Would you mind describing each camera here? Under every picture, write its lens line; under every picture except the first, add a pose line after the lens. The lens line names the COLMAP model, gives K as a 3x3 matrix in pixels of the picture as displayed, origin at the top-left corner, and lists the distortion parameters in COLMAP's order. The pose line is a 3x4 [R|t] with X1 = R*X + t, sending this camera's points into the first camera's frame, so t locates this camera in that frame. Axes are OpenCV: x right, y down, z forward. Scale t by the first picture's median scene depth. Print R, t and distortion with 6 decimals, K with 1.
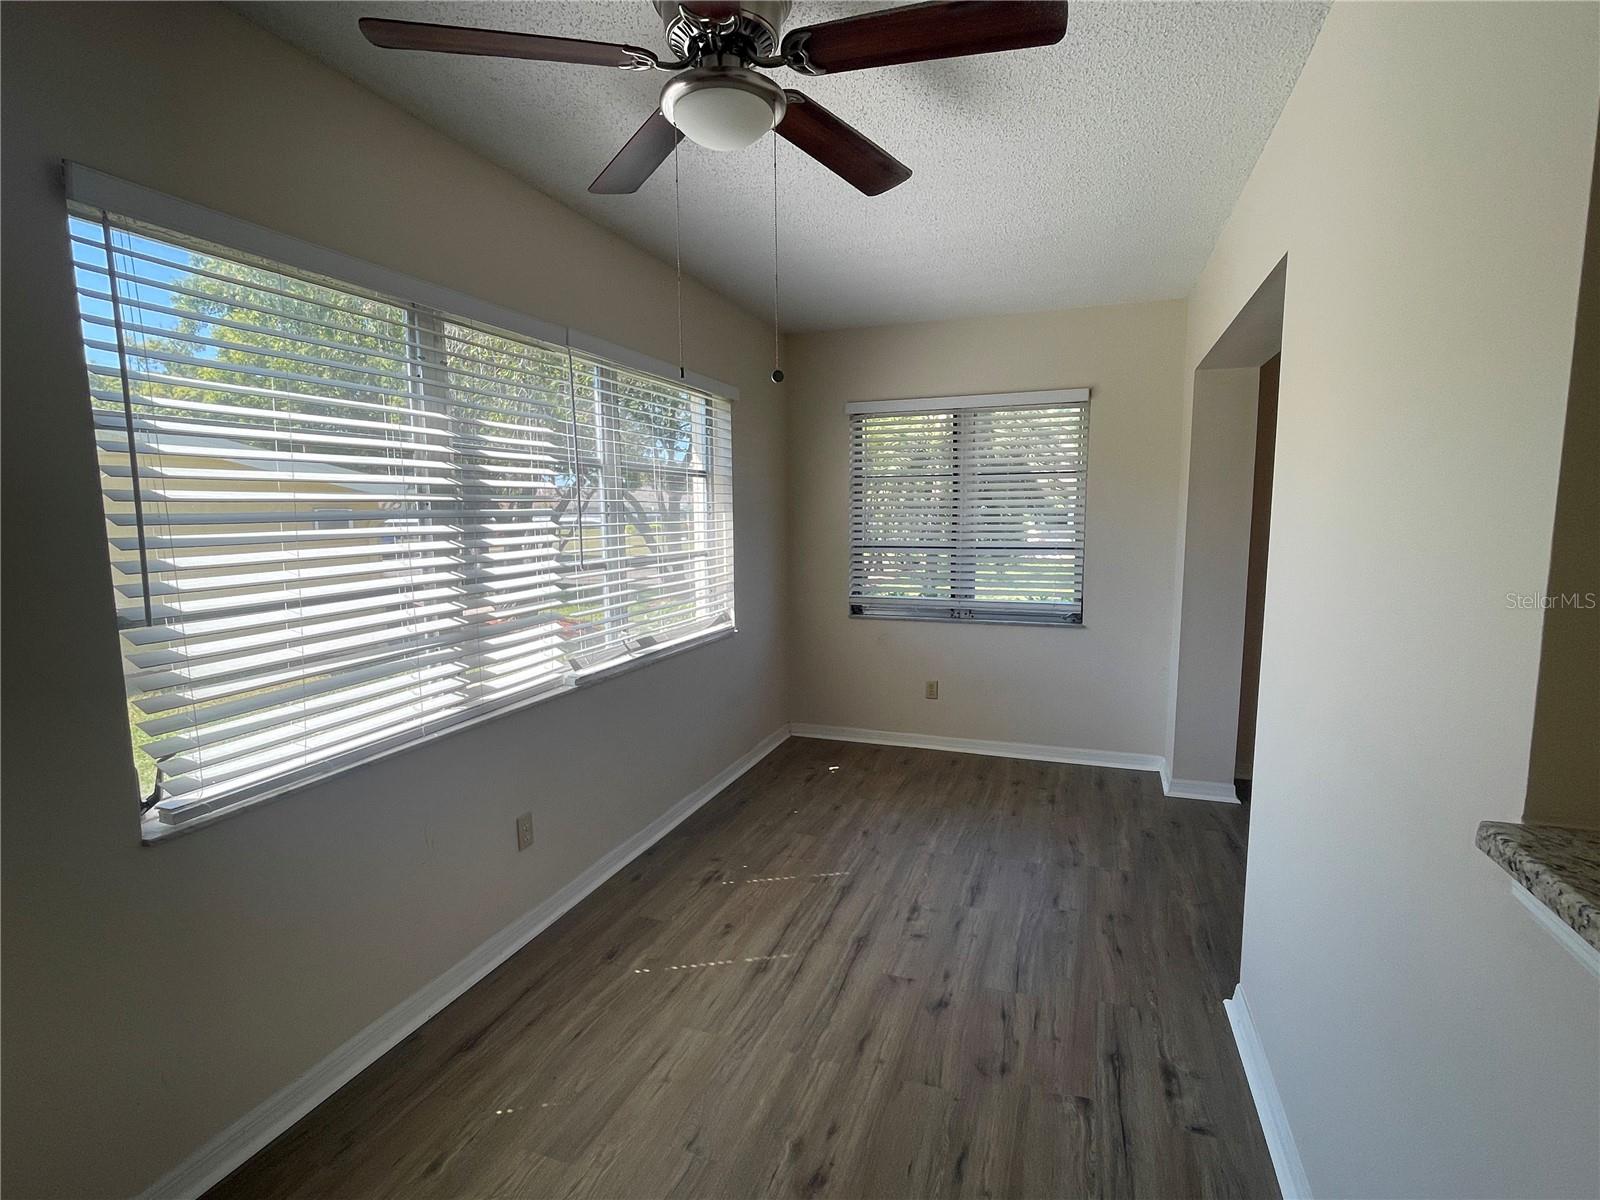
lens RADIAL K [[788.3, 0, 794.7], [0, 788.3, 612.2], [0, 0, 1]] dist [0.000061, 0.000039]
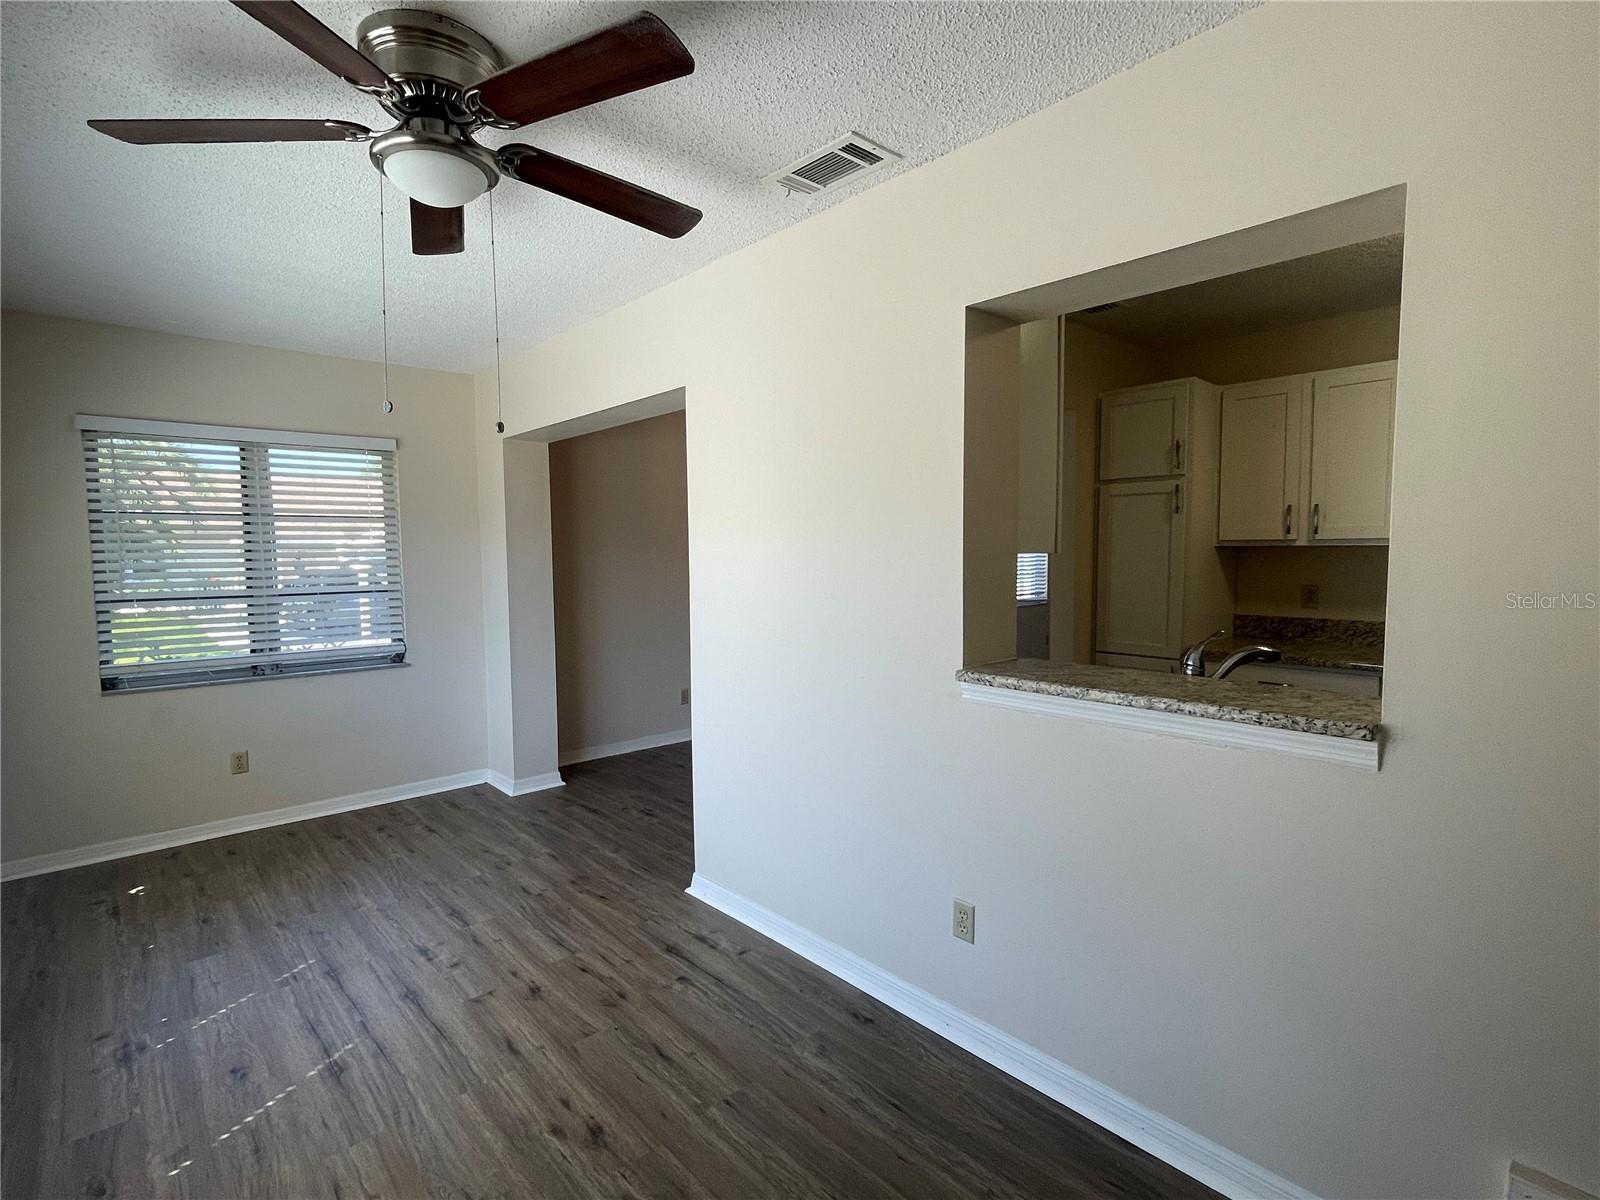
lens RADIAL K [[788.3, 0, 794.7], [0, 788.3, 612.2], [0, 0, 1]] dist [0.000061, 0.000039]
pose [[0.463063, -0.067110, 0.883781, -0.436628], [0.120178, 0.992675, 0.012410, -0.002826], [-0.878140, 0.100464, 0.467736, 0.075619]]
